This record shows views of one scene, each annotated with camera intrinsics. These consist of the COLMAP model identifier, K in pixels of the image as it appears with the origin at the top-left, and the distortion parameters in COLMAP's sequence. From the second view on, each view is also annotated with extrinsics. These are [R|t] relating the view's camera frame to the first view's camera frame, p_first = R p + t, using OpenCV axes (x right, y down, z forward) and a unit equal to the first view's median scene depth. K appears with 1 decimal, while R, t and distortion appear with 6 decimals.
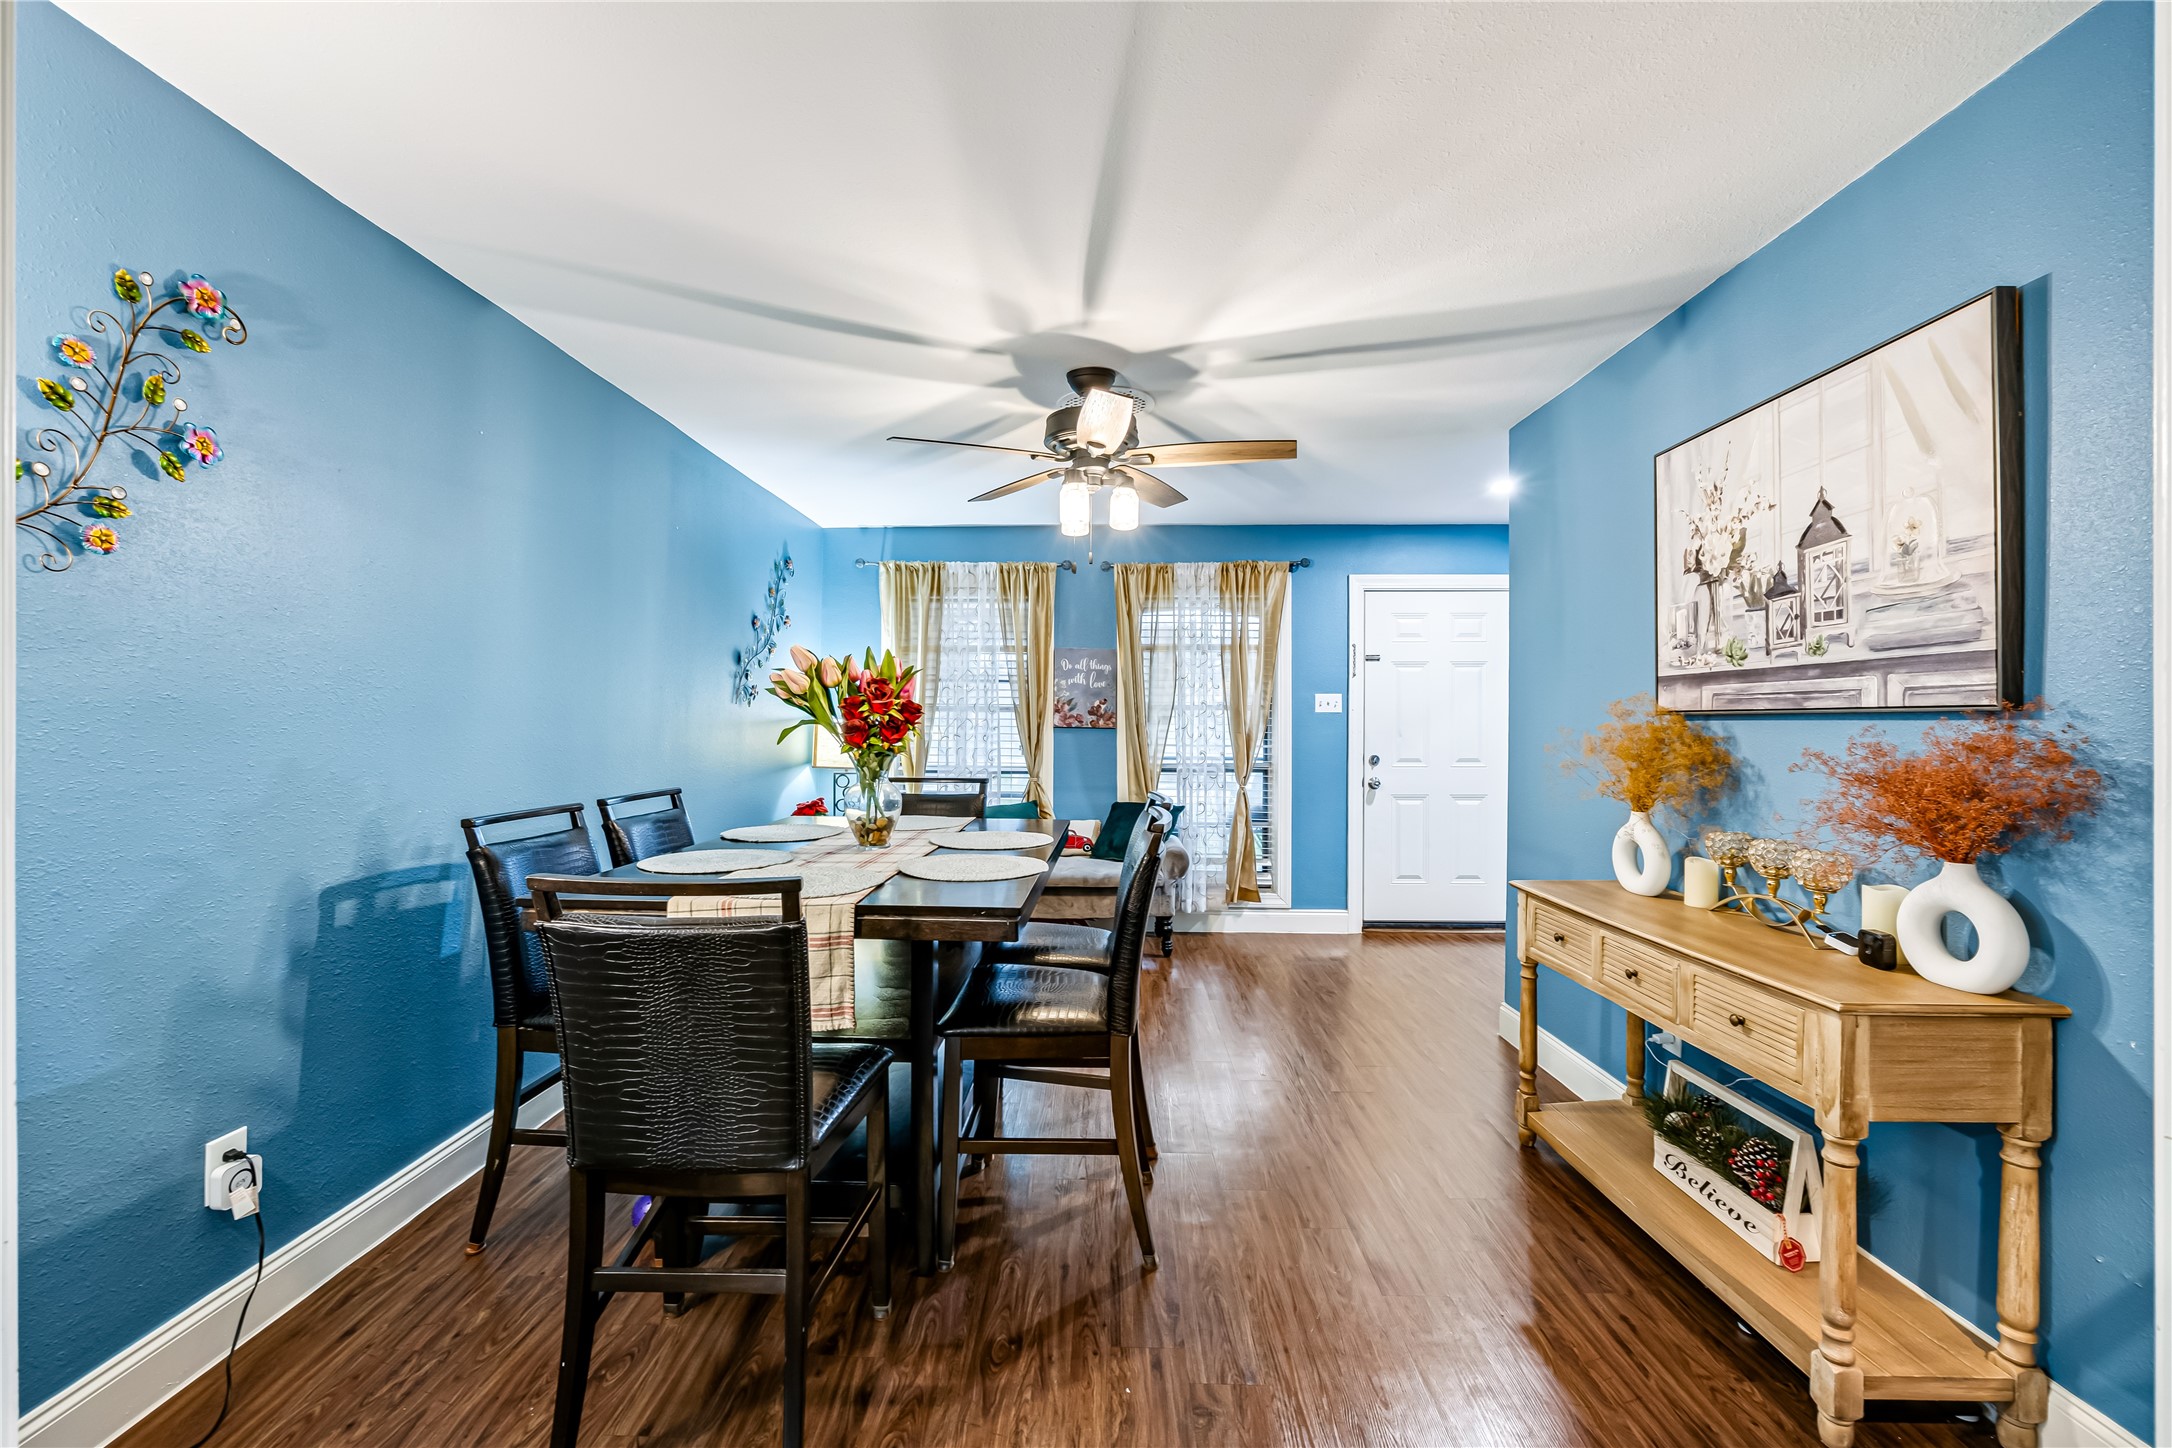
lens RADIAL K [[879.7, 0, 1075.2], [0, 879.7, 728.9], [0, 0, 1]] dist [0.000618, 0.000198]
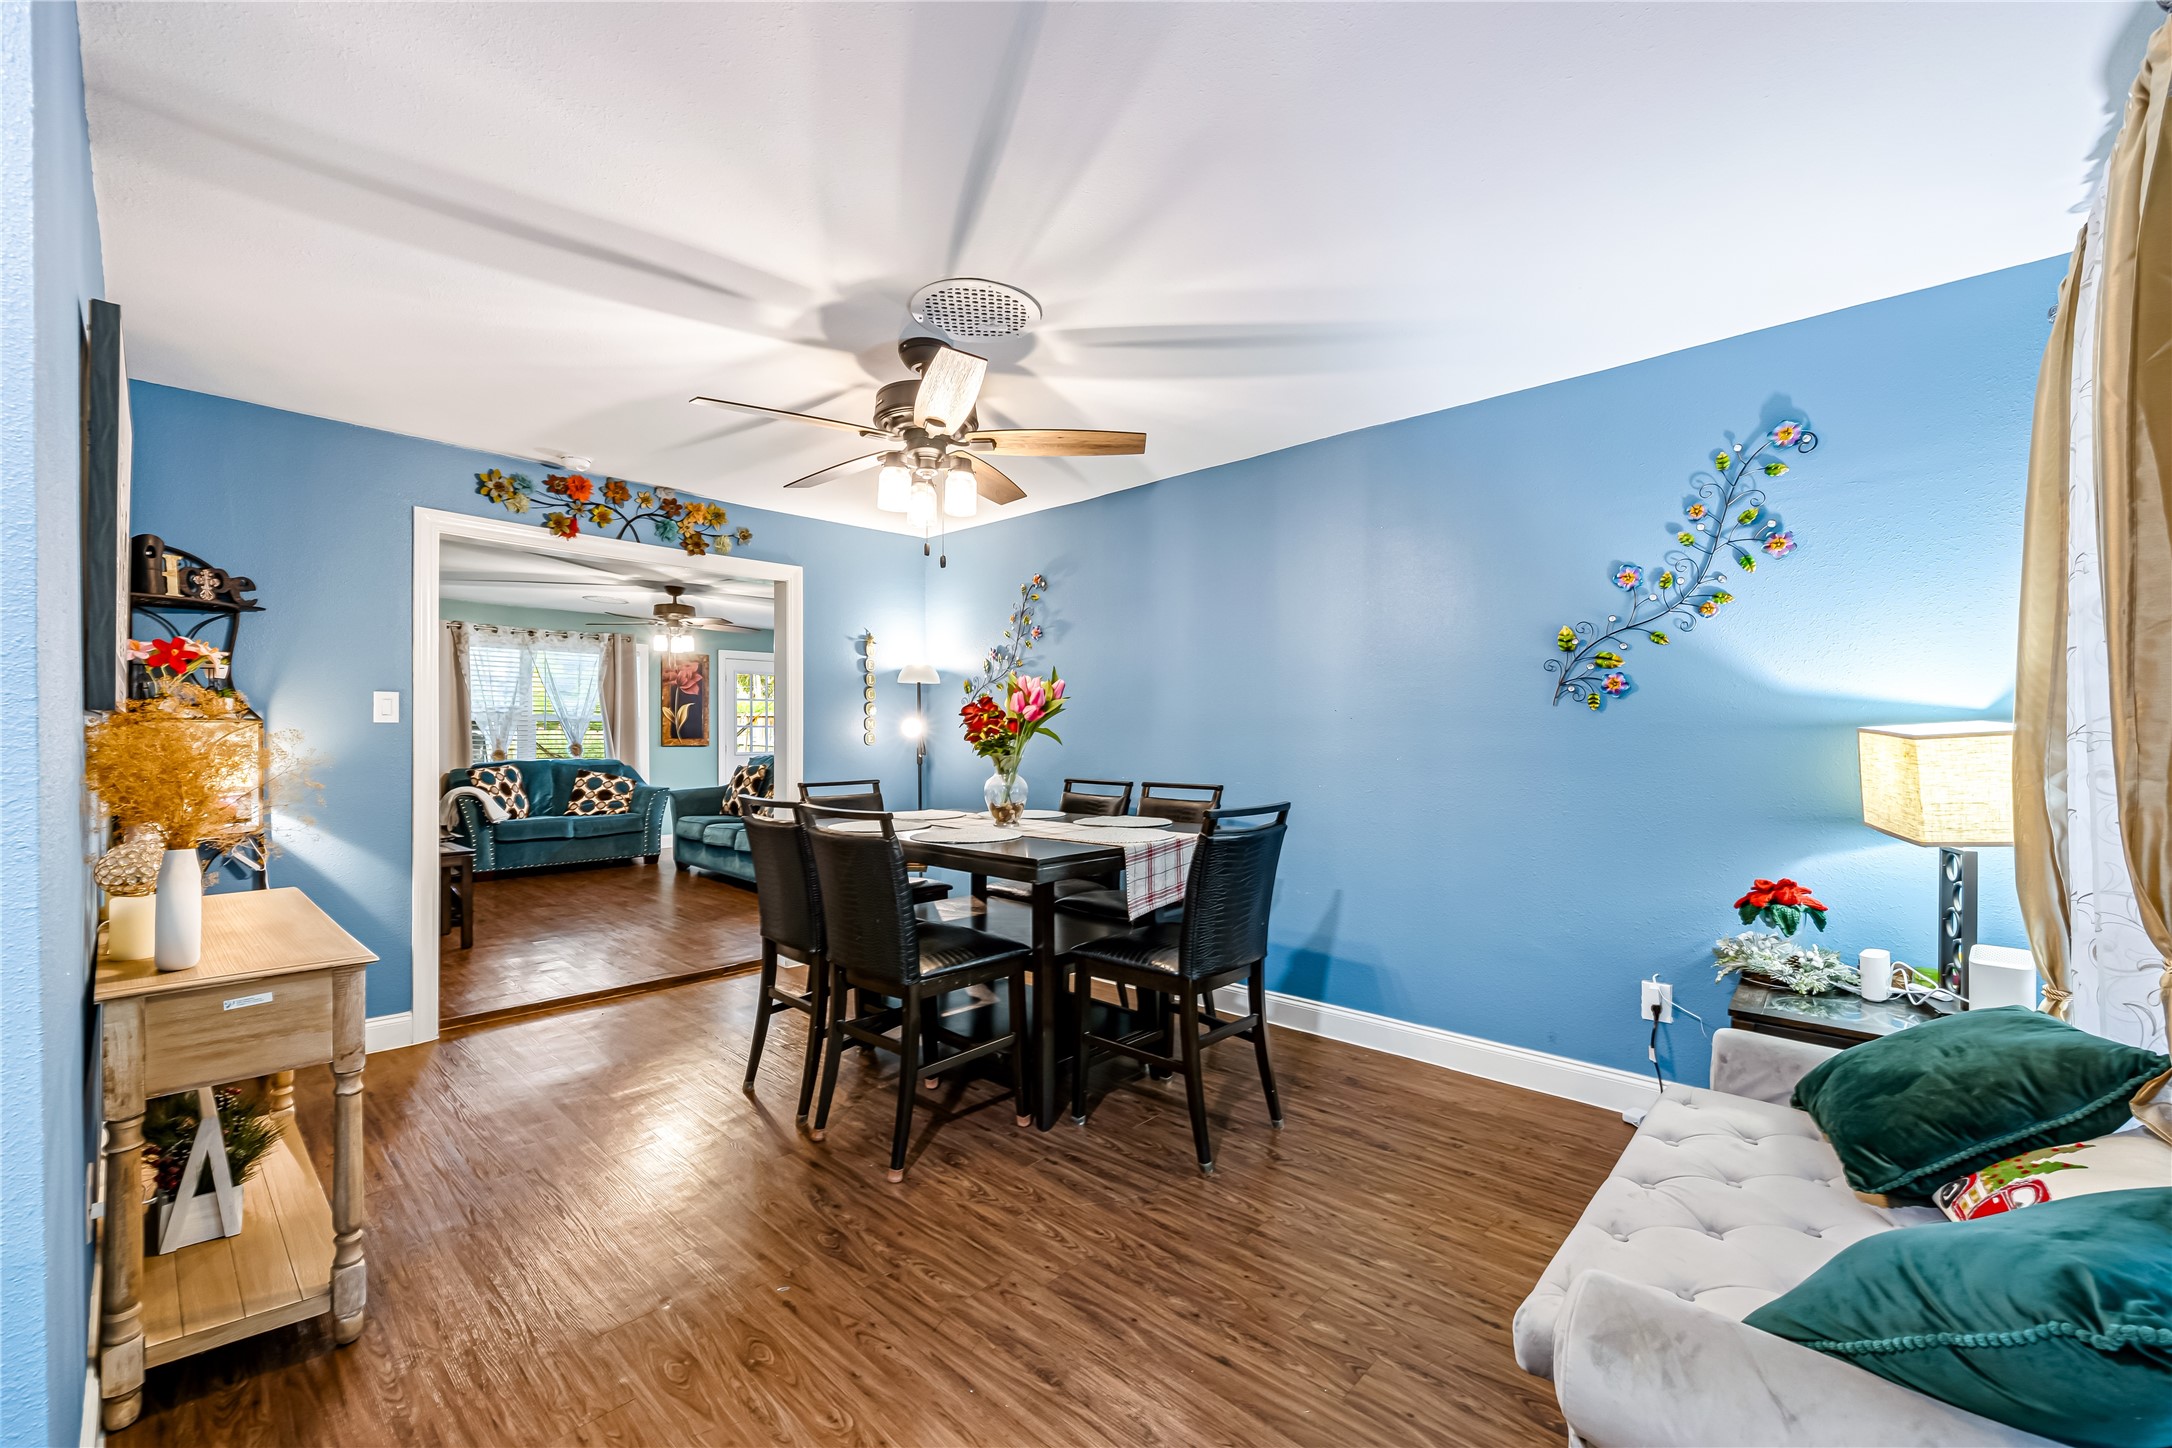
lens RADIAL K [[879.7, 0, 1075.2], [0, 879.7, 728.9], [0, 0, 1]] dist [0.000618, 0.000198]
pose [[-0.662577, -0.002380, -0.748990, 0.622243], [-0.000202, 0.999995, -0.002998, -0.005346], [0.748994, -0.001835, -0.662574, 1.788203]]
